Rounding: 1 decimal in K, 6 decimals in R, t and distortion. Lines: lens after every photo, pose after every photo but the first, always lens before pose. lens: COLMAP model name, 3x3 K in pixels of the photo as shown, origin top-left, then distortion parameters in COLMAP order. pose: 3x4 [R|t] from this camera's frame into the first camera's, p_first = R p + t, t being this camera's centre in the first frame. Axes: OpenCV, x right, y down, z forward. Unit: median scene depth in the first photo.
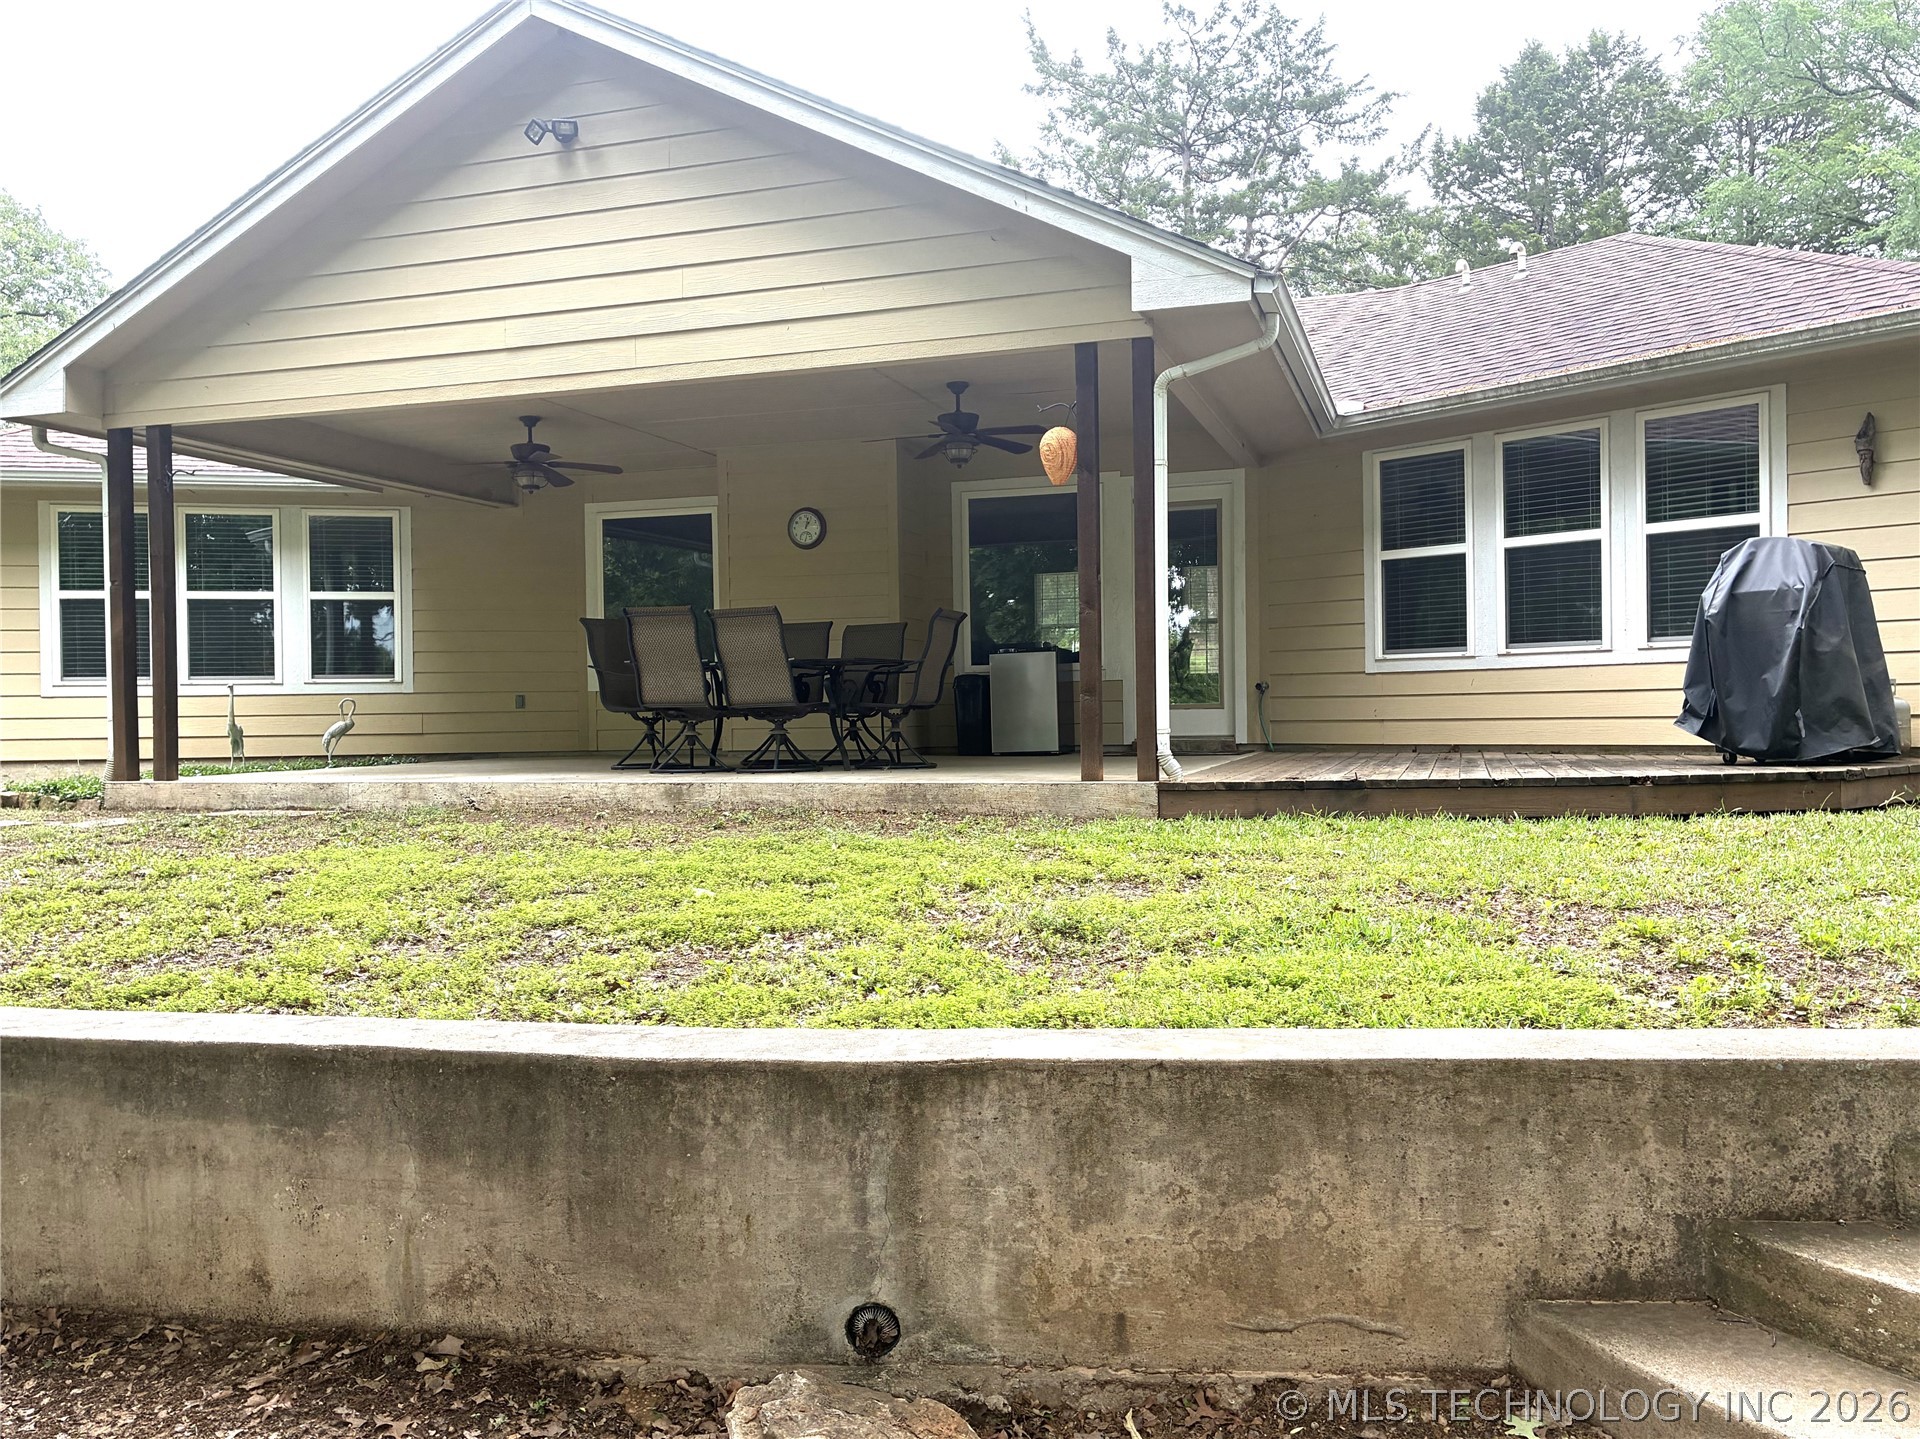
lens RADIAL K [[1452.3, 0, 960.0], [0, 1452.3, 719.5], [0, 0, 1]] dist [0.044497, -0.051642]
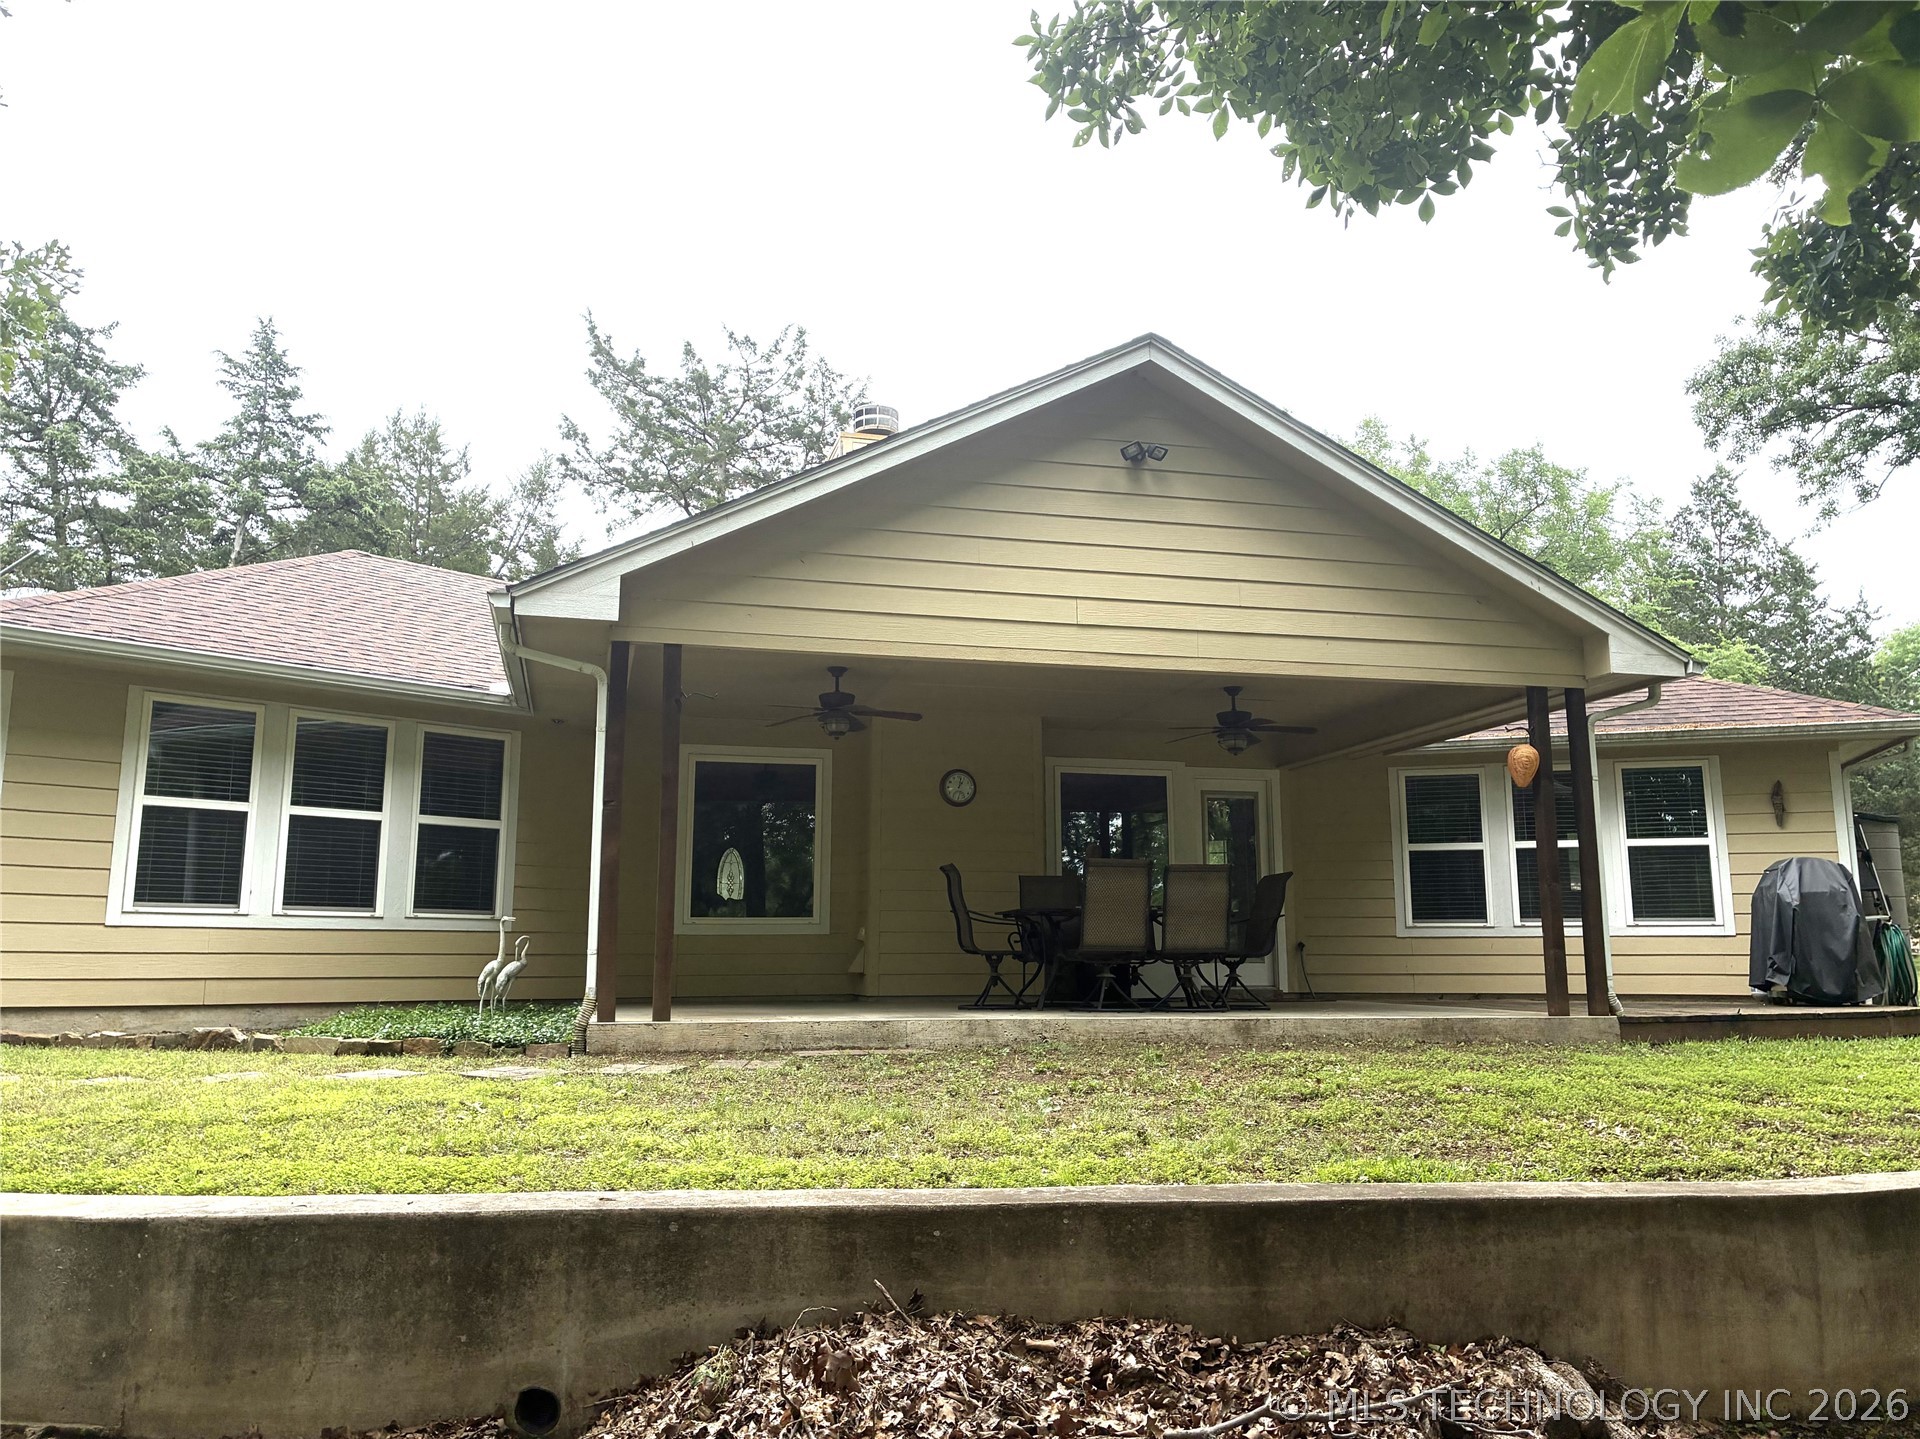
lens RADIAL K [[1395.8, 0, 957.9], [0, 1395.8, 751.8], [0, 0, 1]] dist [0.044225, -0.046253]
pose [[0.865866, 0.091318, 0.491870, -0.846781], [-0.010506, 0.986302, -0.164617, 0.018193], [-0.500165, 0.137369, 0.854965, 0.134815]]
